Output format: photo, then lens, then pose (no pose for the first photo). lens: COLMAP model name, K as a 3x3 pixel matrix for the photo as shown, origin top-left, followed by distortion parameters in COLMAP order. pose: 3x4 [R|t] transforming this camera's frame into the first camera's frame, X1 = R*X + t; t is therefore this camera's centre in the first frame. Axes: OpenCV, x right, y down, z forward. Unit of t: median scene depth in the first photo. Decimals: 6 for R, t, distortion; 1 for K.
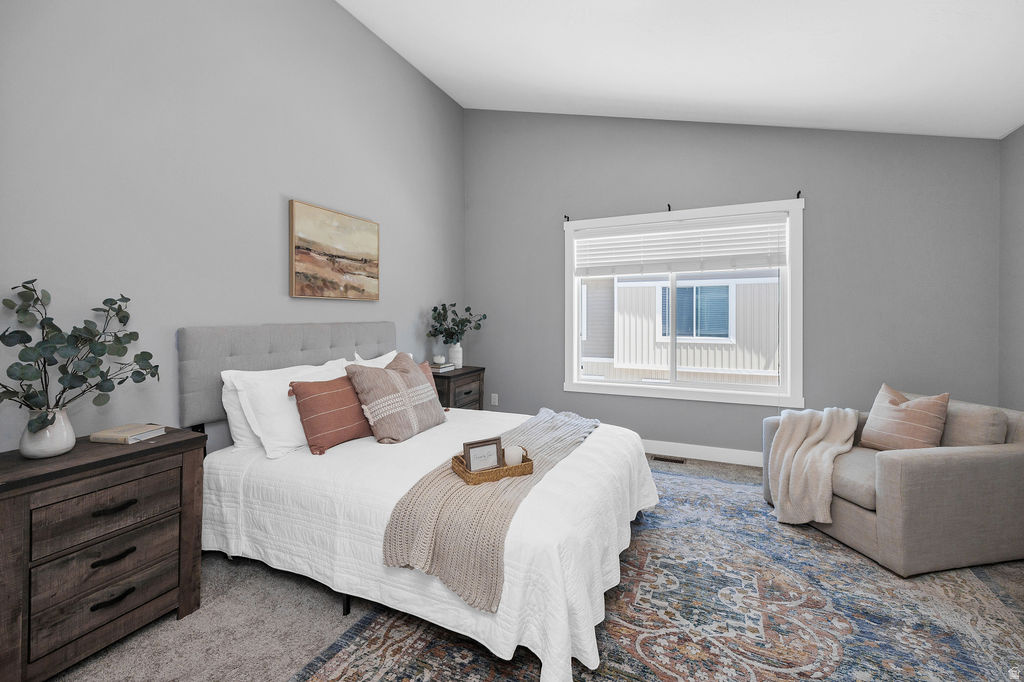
lens RADIAL K [[413.0, 0, 503.1], [0, 413.0, 324.0], [0, 0, 1]] dist [-0.001076, -0.000094]
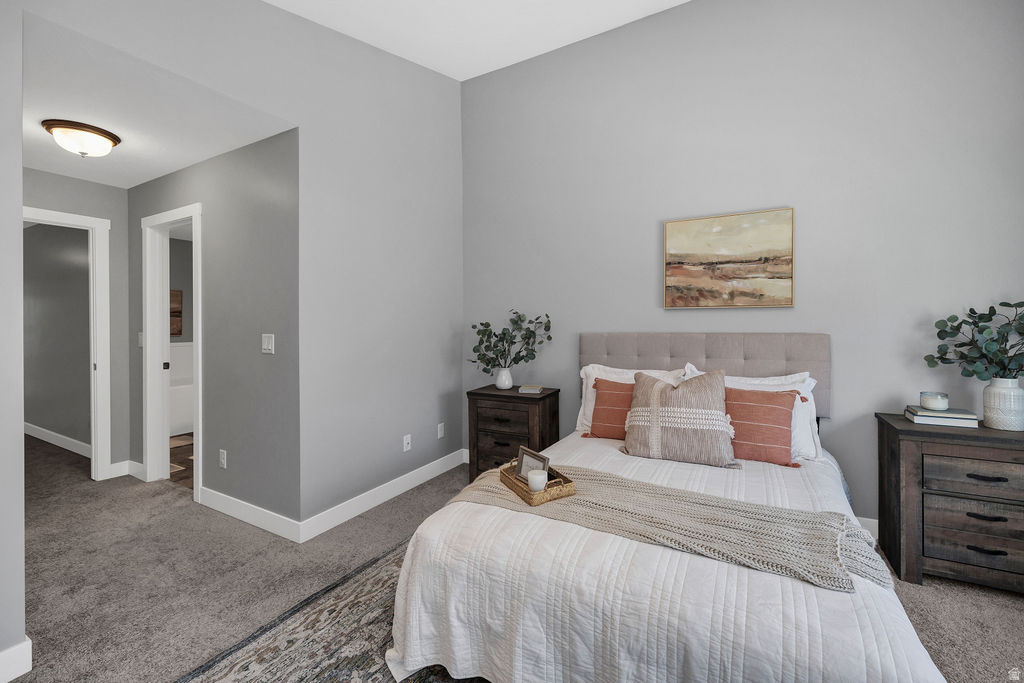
lens RADIAL K [[413.0, 0, 503.1], [0, 413.0, 324.5], [0, 0, 1]] dist [-0.001076, -0.000094]
pose [[-0.033943, 0.011172, -0.999361, 0.581748], [-0.011399, 0.999868, 0.011564, -0.028741], [0.999359, 0.011784, -0.033811, 0.558016]]
